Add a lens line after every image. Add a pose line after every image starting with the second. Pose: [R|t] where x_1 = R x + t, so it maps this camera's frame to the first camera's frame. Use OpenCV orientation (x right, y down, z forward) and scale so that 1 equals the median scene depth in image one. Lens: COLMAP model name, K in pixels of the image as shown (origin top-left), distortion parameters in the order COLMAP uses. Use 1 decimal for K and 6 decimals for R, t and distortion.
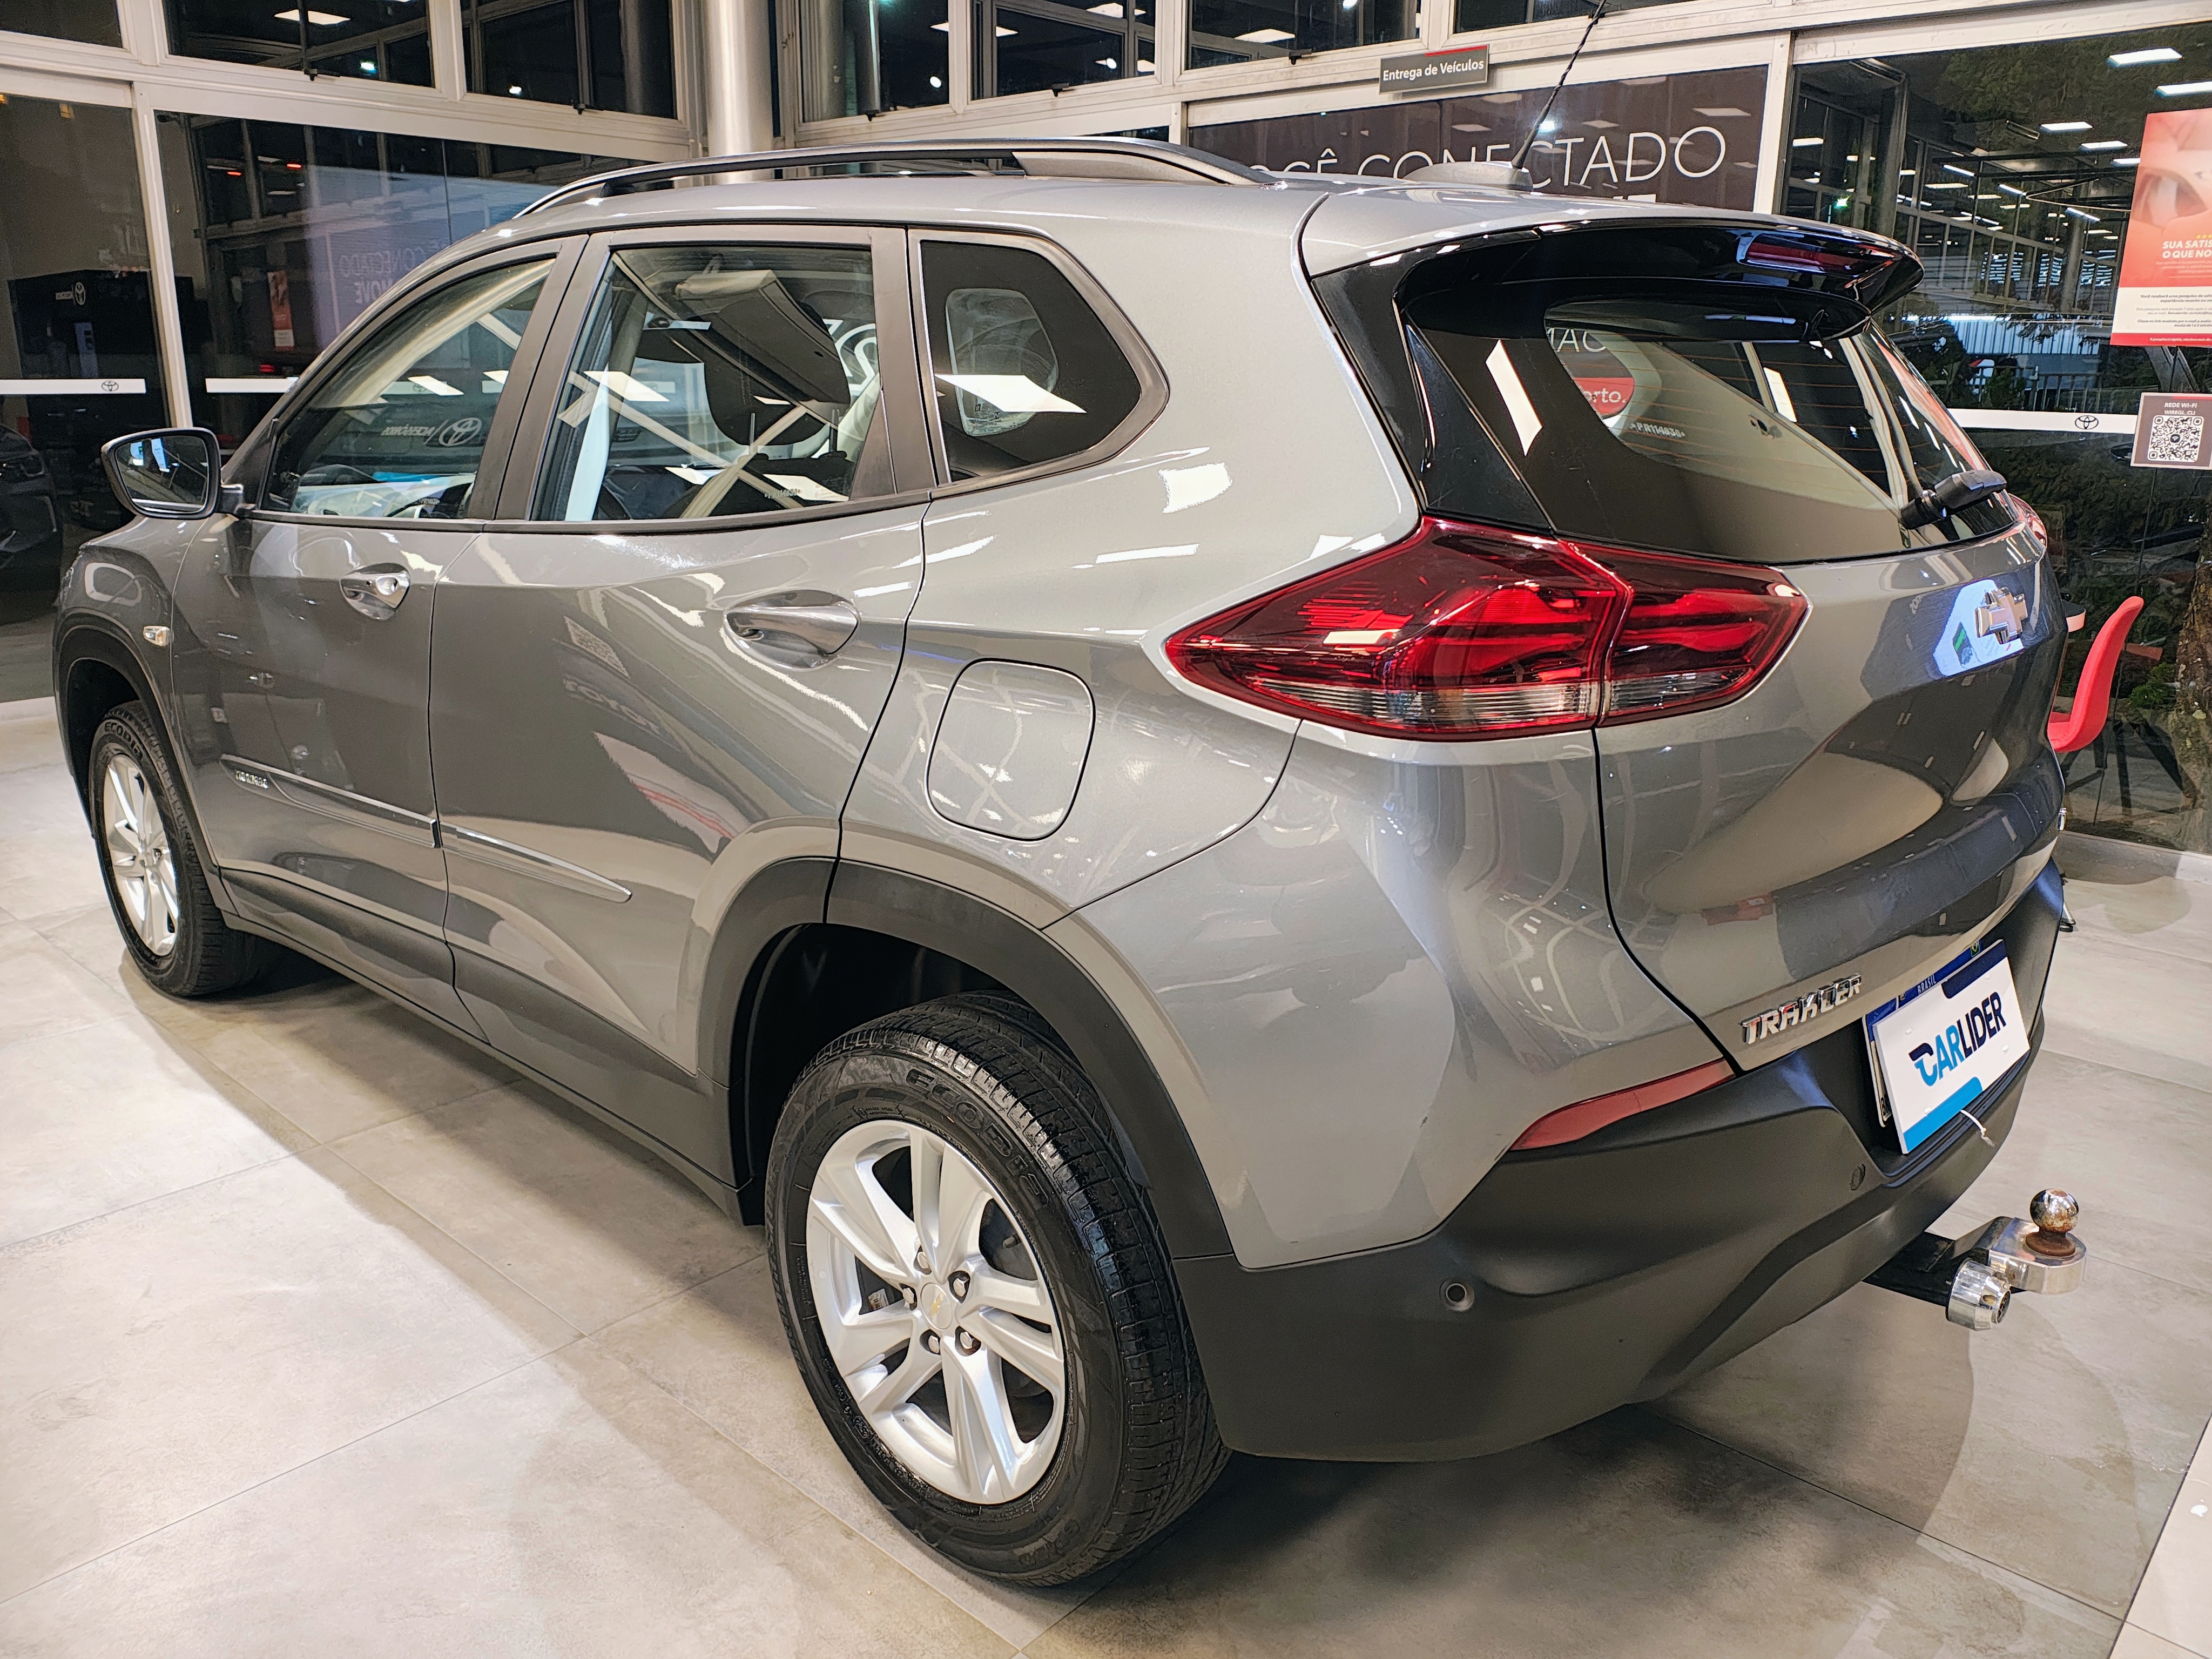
lens RADIAL K [[1655.9, 0, 1106.0], [0, 1655.9, 829.5], [0, 0, 1]] dist [-0.004543, -0.004011]
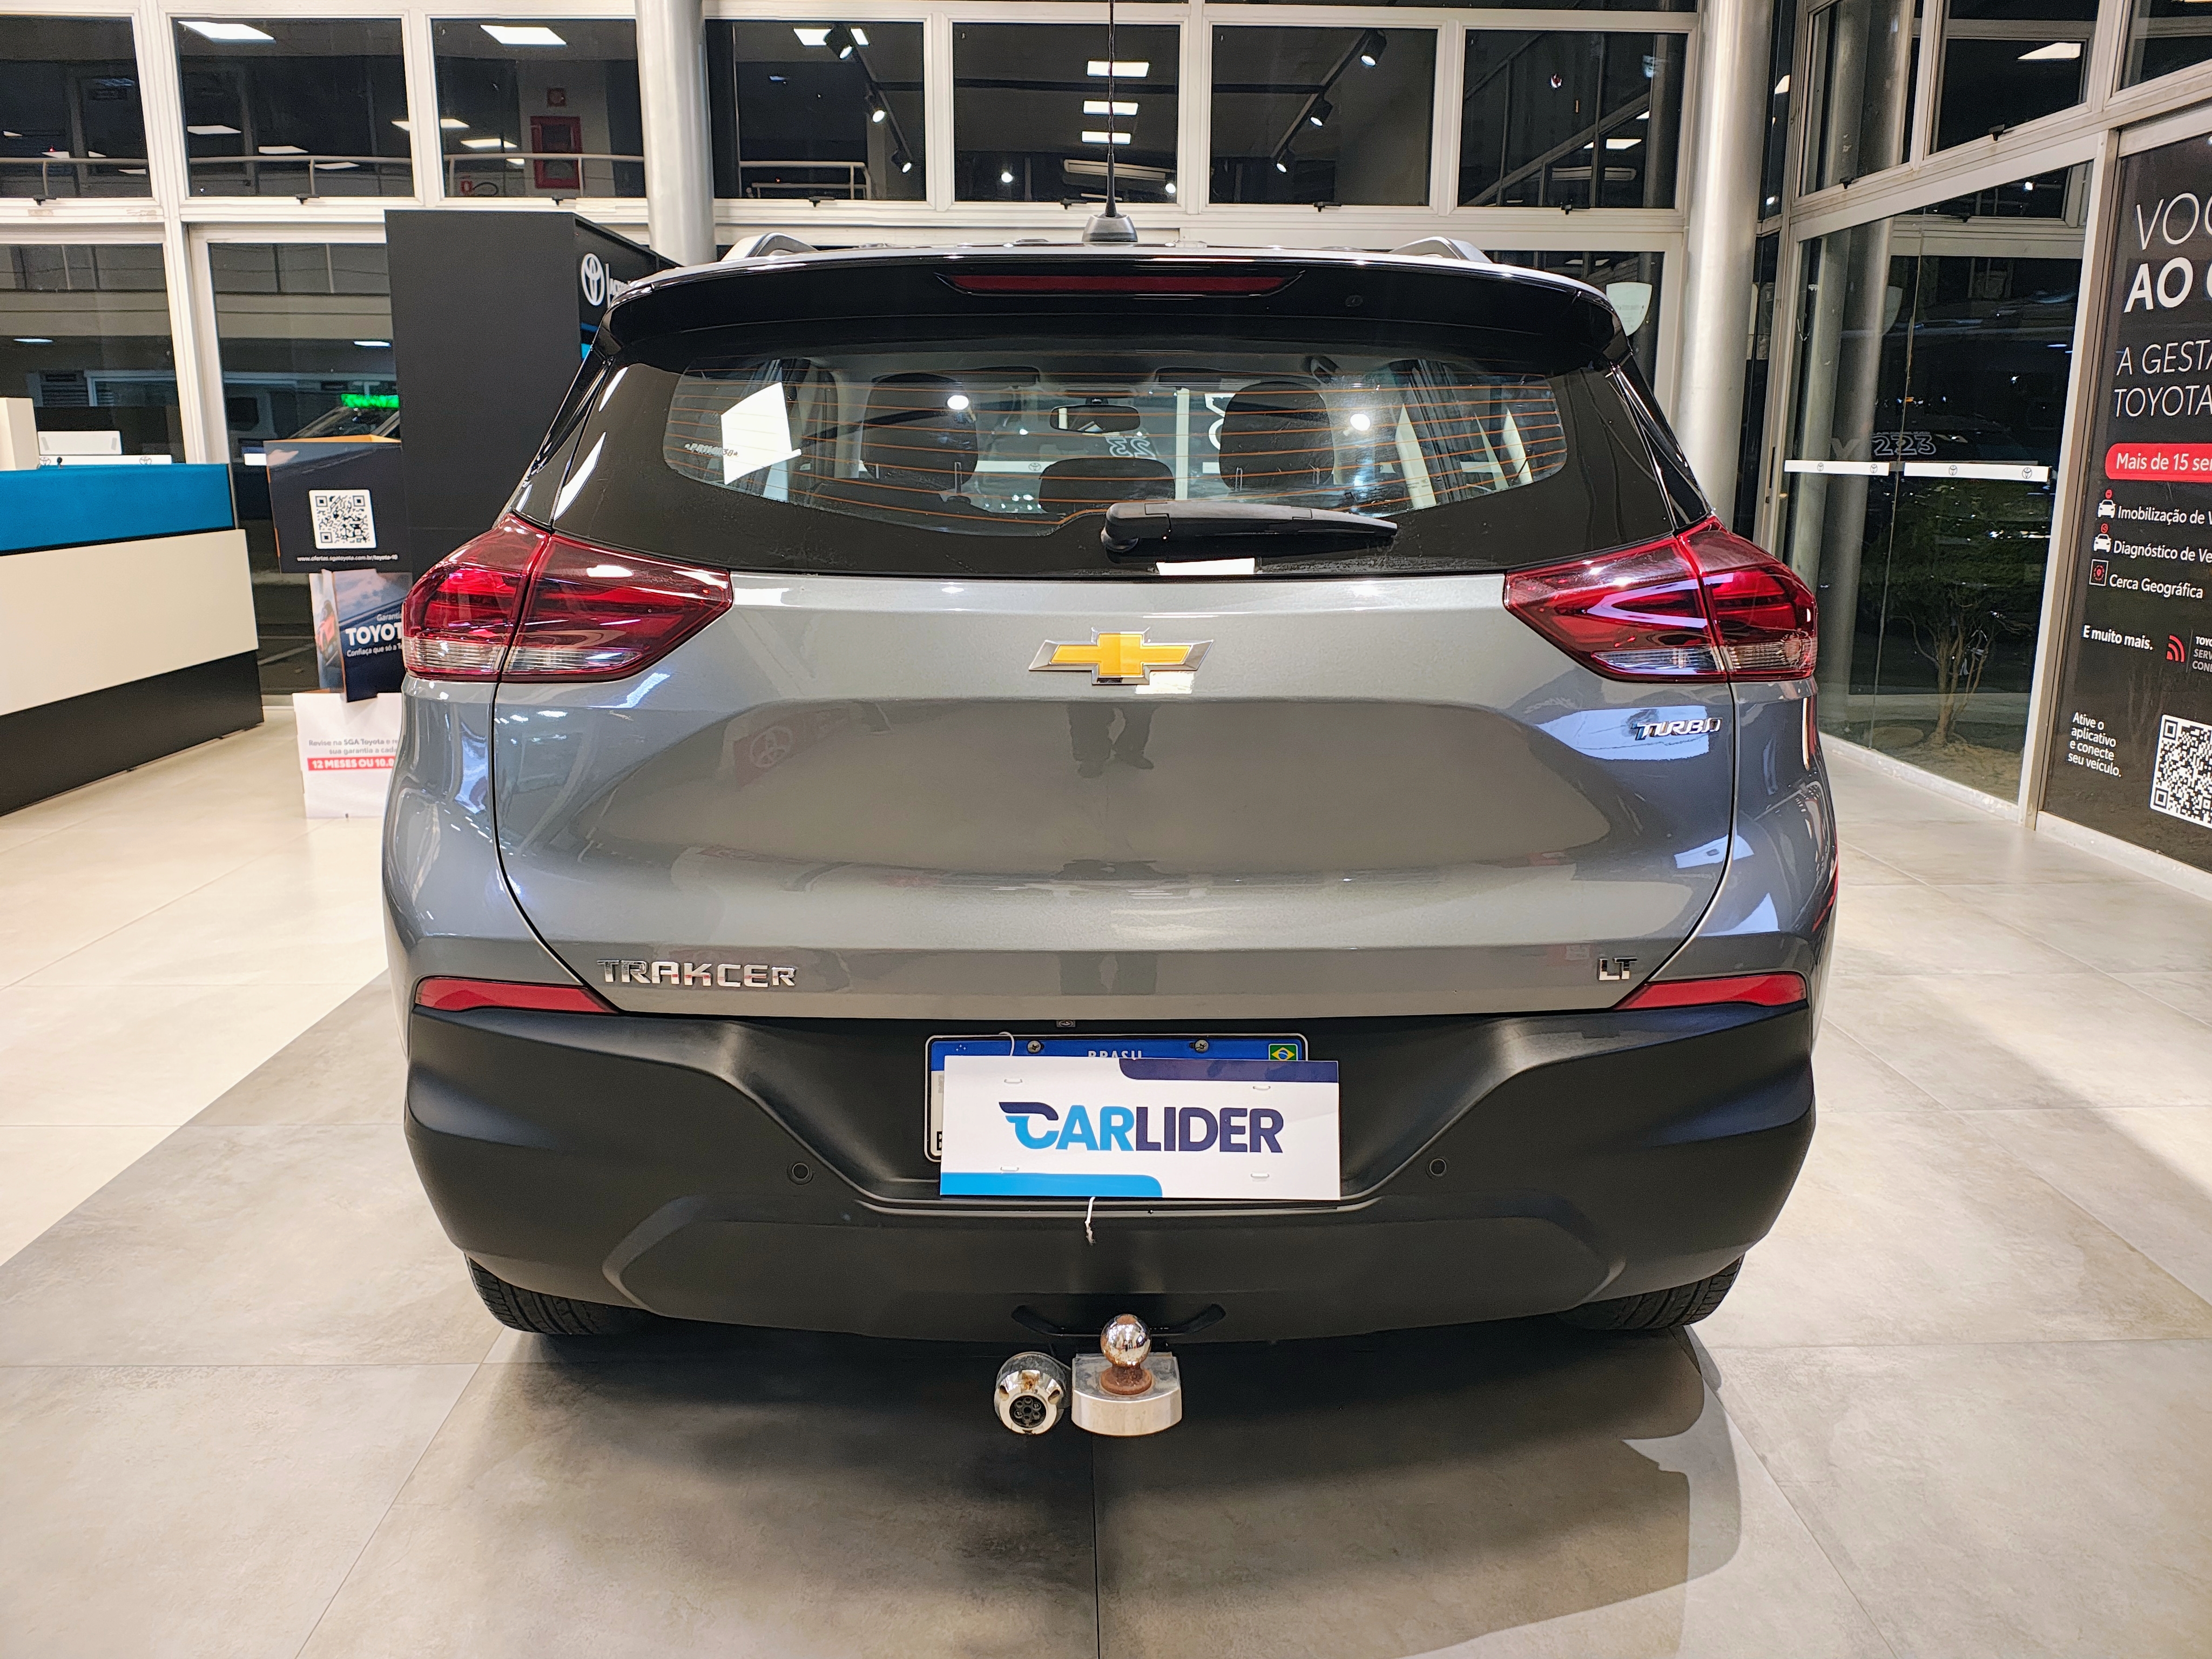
lens RADIAL K [[1671.4, 0, 1098.8], [0, 1671.4, 787.8], [0, 0, 1]] dist [0.002264, -0.001880]
pose [[0.692534, 0.135371, -0.708570, 1.041269], [-0.191836, 0.981427, 0.000006, -0.047422], [0.695411, 0.135925, 0.705640, 0.292634]]
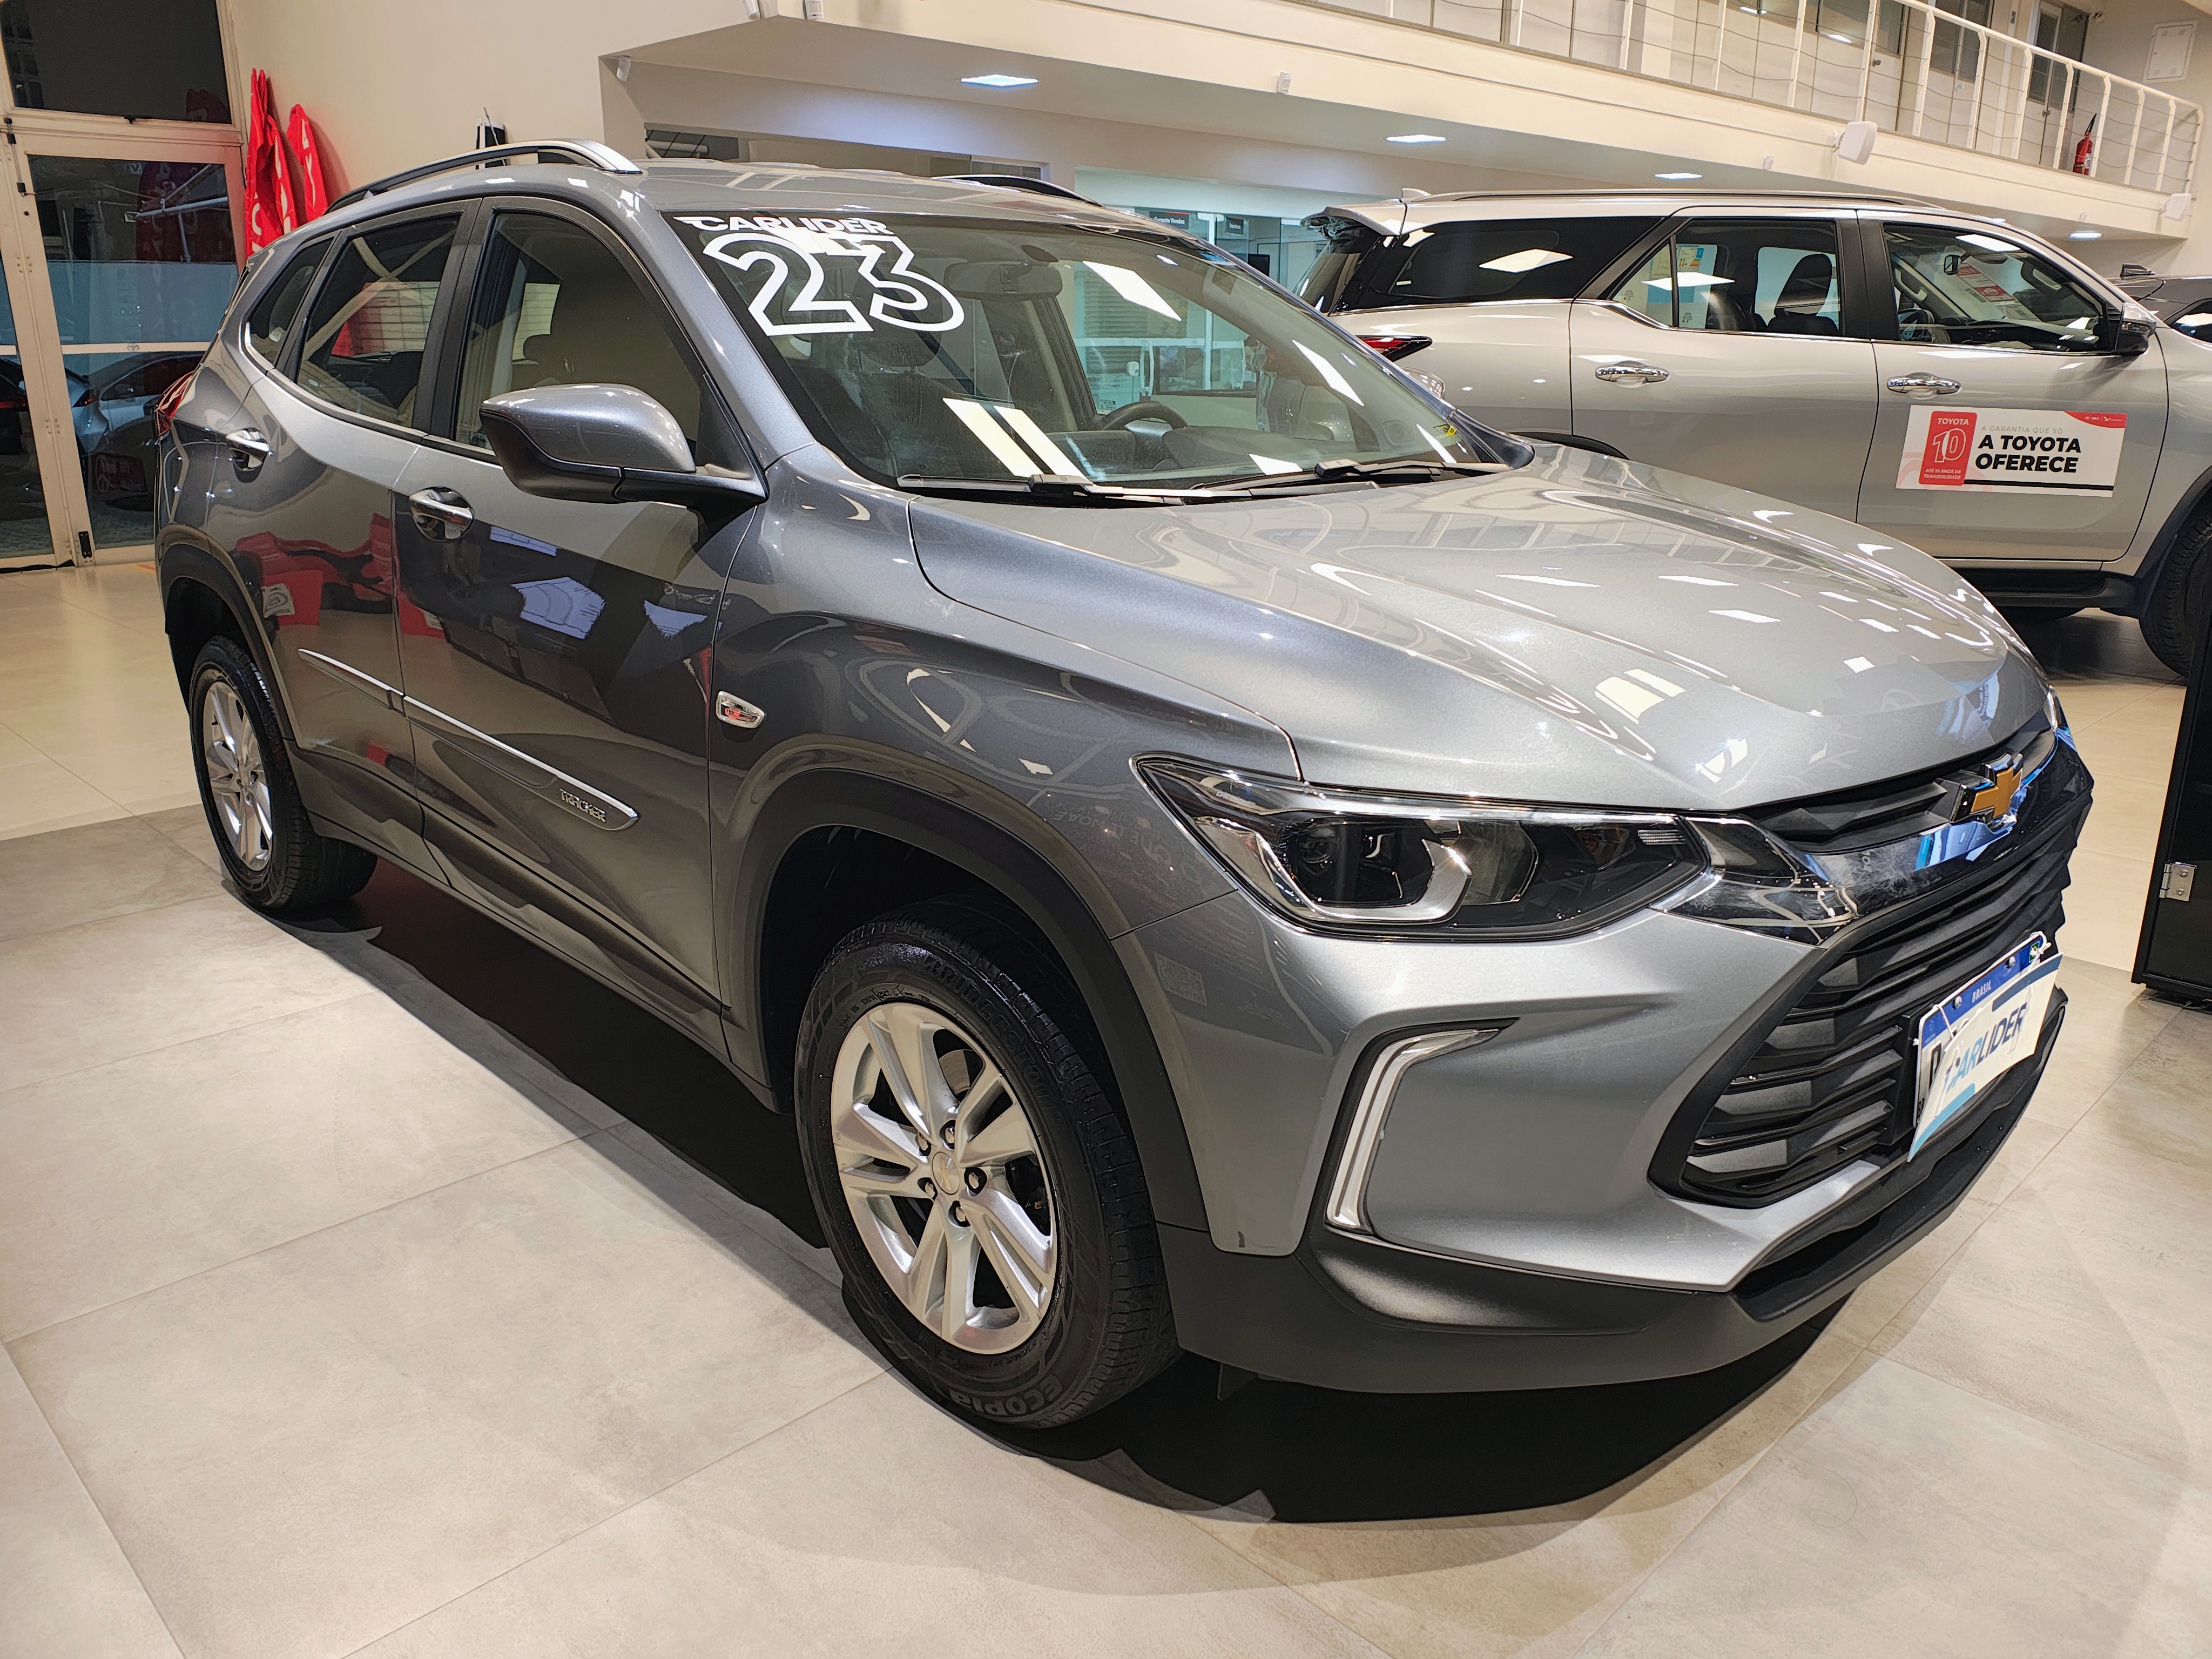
lens RADIAL K [[1655.9, 0, 1106.0], [0, 1655.9, 829.5], [0, 0, 1]] dist [-0.004543, -0.004011]
pose [[-0.998757, -0.026915, 0.041947, -0.582569], [-0.000384, 0.845776, 0.533538, -0.841853], [-0.049838, 0.532859, -0.844735, 3.083870]]
